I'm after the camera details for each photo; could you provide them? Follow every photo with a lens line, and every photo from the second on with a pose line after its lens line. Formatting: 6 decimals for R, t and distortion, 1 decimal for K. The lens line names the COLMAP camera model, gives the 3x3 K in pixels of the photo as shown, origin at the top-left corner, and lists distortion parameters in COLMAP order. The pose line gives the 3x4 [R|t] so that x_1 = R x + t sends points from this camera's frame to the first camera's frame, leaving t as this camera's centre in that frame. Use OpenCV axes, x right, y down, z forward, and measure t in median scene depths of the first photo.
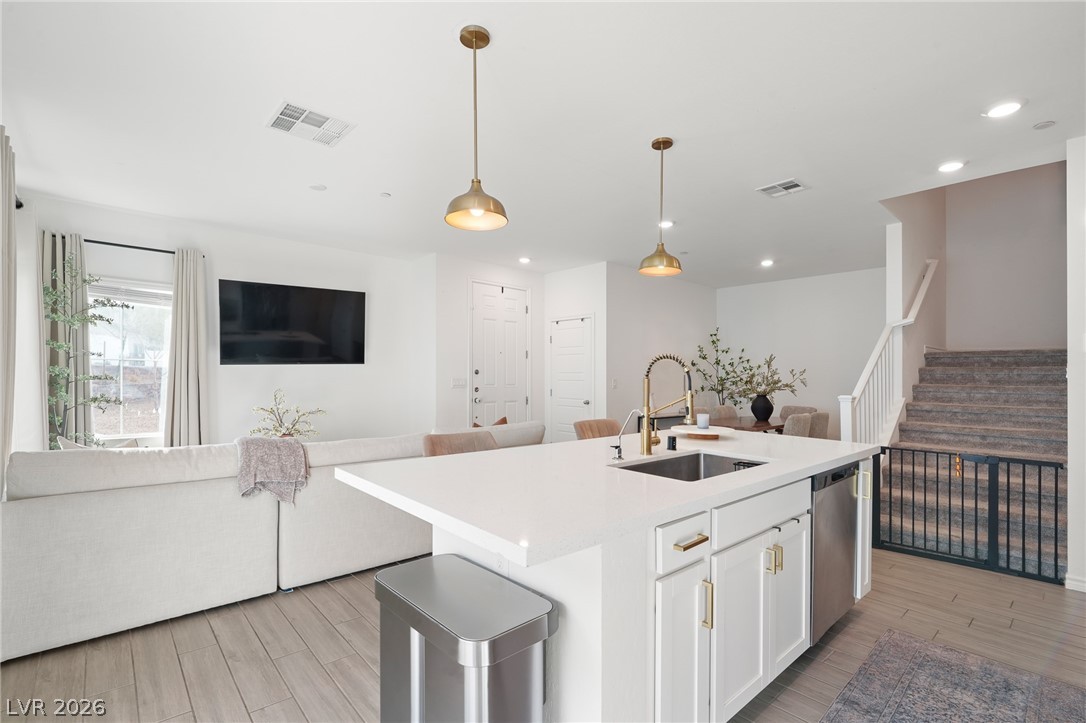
lens RADIAL K [[494.8, 0, 543.0], [0, 494.8, 361.5], [0, 0, 1]] dist [-0.001049, -0.000116]
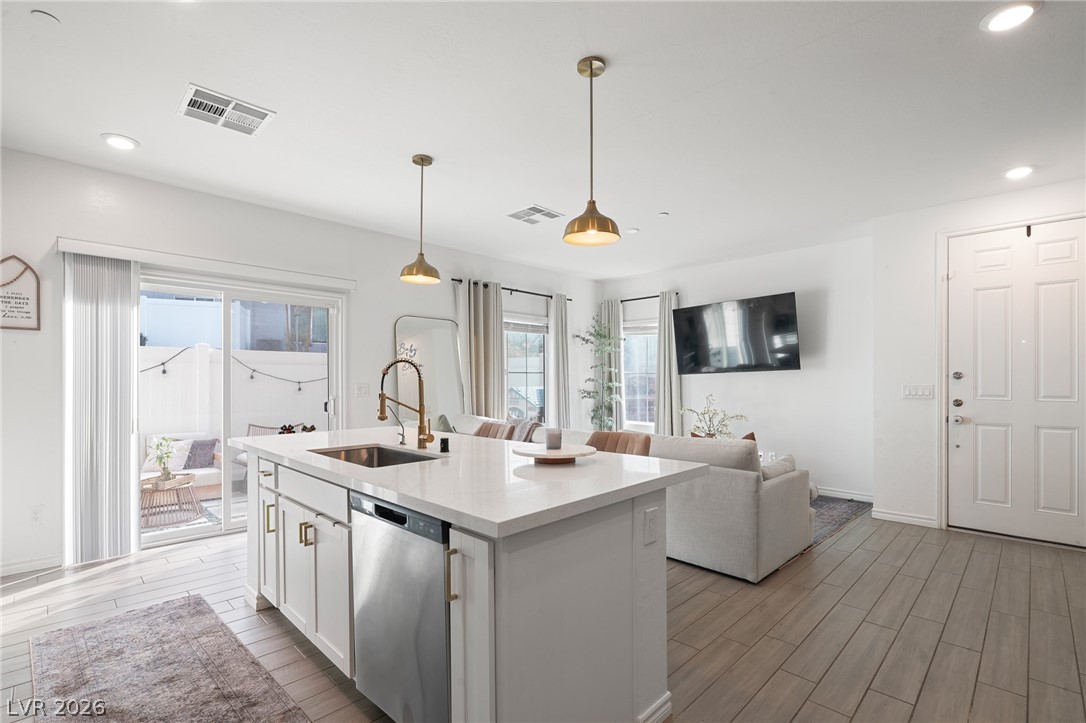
lens RADIAL K [[494.6, 0, 541.7], [0, 494.6, 377.2], [0, 0, 1]] dist [-0.001324, -0.000061]
pose [[0.057912, -0.016629, -0.998183, 0.524516], [0.026778, 0.999527, -0.015098, 0.020394], [0.997963, -0.025855, 0.058330, 0.469234]]
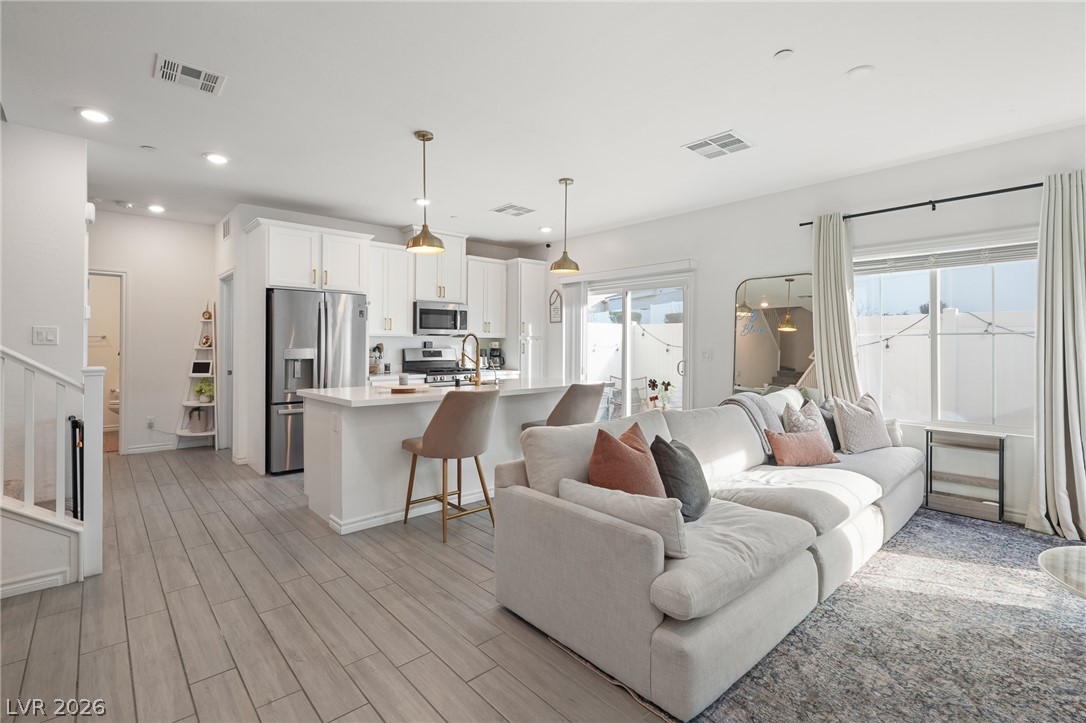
lens RADIAL K [[501.0, 0, 547.1], [0, 501.0, 343.3], [0, 0, 1]] dist [-0.000373, -0.000174]
pose [[-0.999887, -0.013066, -0.007381, -0.016938], [-0.012830, 0.999431, -0.031198, 0.032233], [0.007785, -0.031100, -0.999486, 1.138521]]
